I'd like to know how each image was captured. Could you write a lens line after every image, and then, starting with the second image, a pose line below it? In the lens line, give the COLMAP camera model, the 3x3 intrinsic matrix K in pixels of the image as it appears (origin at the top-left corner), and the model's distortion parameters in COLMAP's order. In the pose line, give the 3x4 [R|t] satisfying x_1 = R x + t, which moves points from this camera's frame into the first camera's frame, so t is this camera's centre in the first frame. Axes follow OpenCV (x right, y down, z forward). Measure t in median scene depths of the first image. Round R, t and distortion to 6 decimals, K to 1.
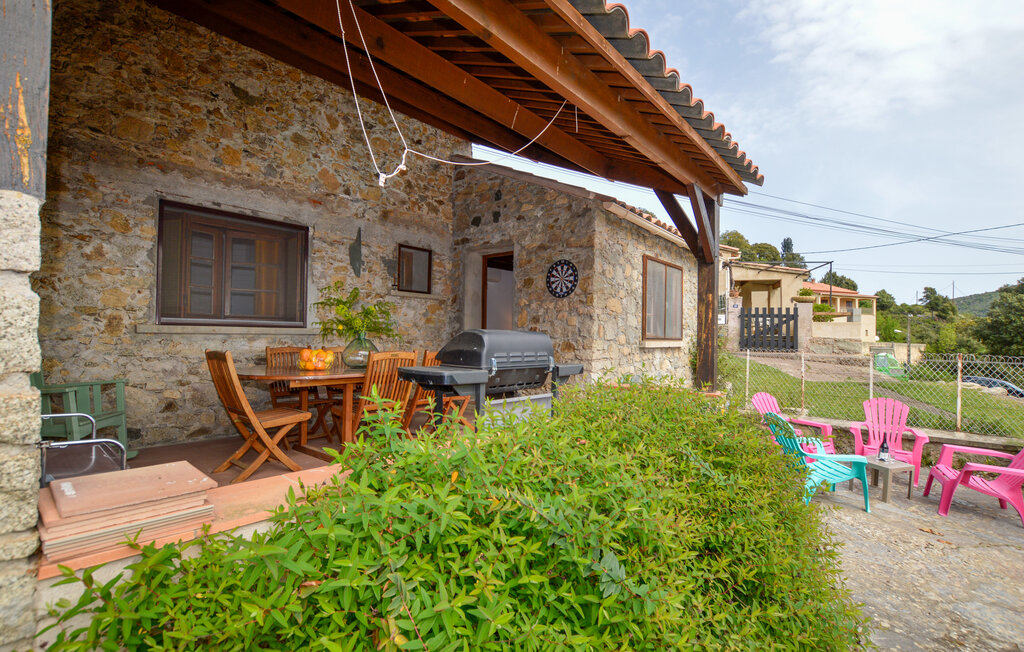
lens RADIAL K [[455.4, 0, 532.5], [0, 455.4, 329.0], [0, 0, 1]] dist [-0.029801, 0.002808]
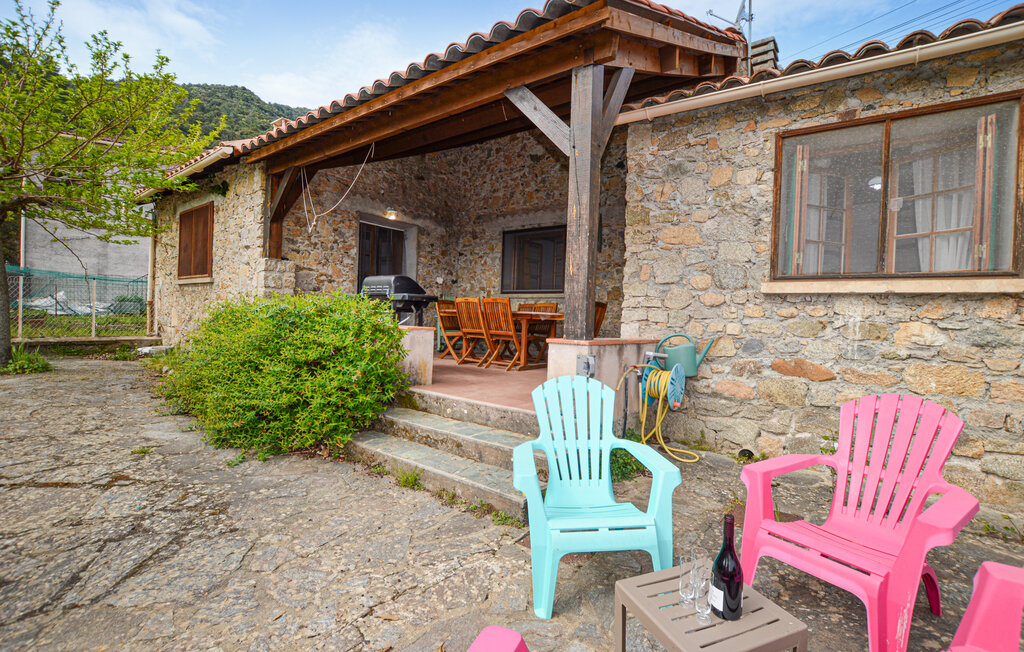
lens RADIAL K [[455.4, 0, 514.6], [0, 455.4, 328.3], [0, 0, 1]] dist [-0.029801, 0.002808]
pose [[0.036120, 0.006032, -0.999329, 0.962375], [-0.020652, 0.999773, 0.005289, 0.105266], [0.999134, 0.020447, 0.036236, 0.773219]]
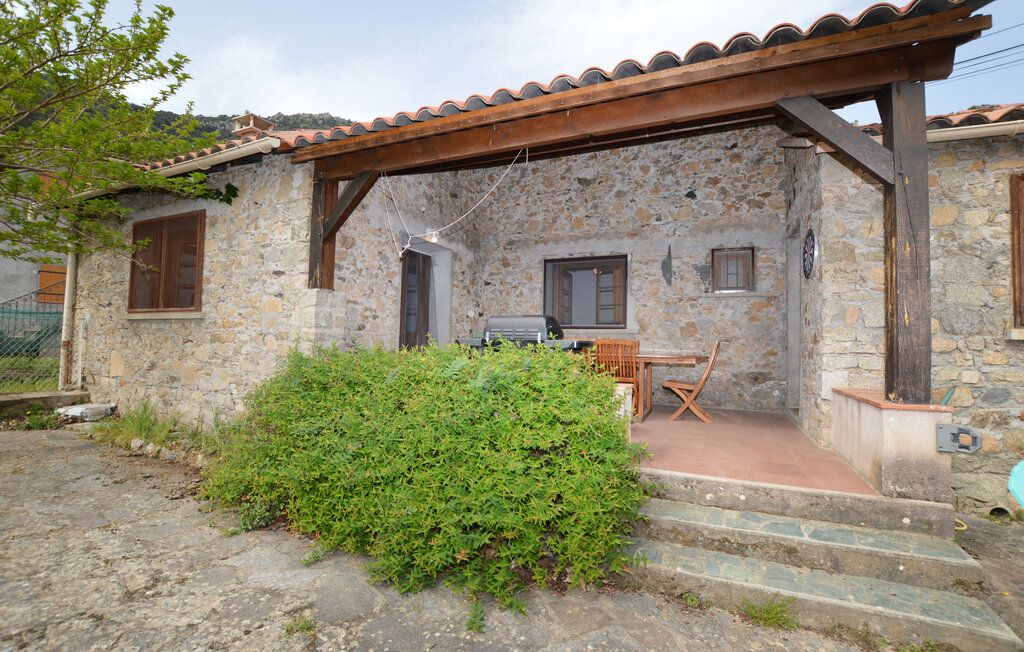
lens RADIAL K [[455.4, 0, 510.8], [0, 455.4, 327.6], [0, 0, 1]] dist [-0.029801, 0.002808]
pose [[0.261622, -0.048672, -0.963942, 0.709721], [-0.000992, 0.998714, -0.050697, 0.062344], [0.965170, 0.014220, 0.261237, 0.302720]]
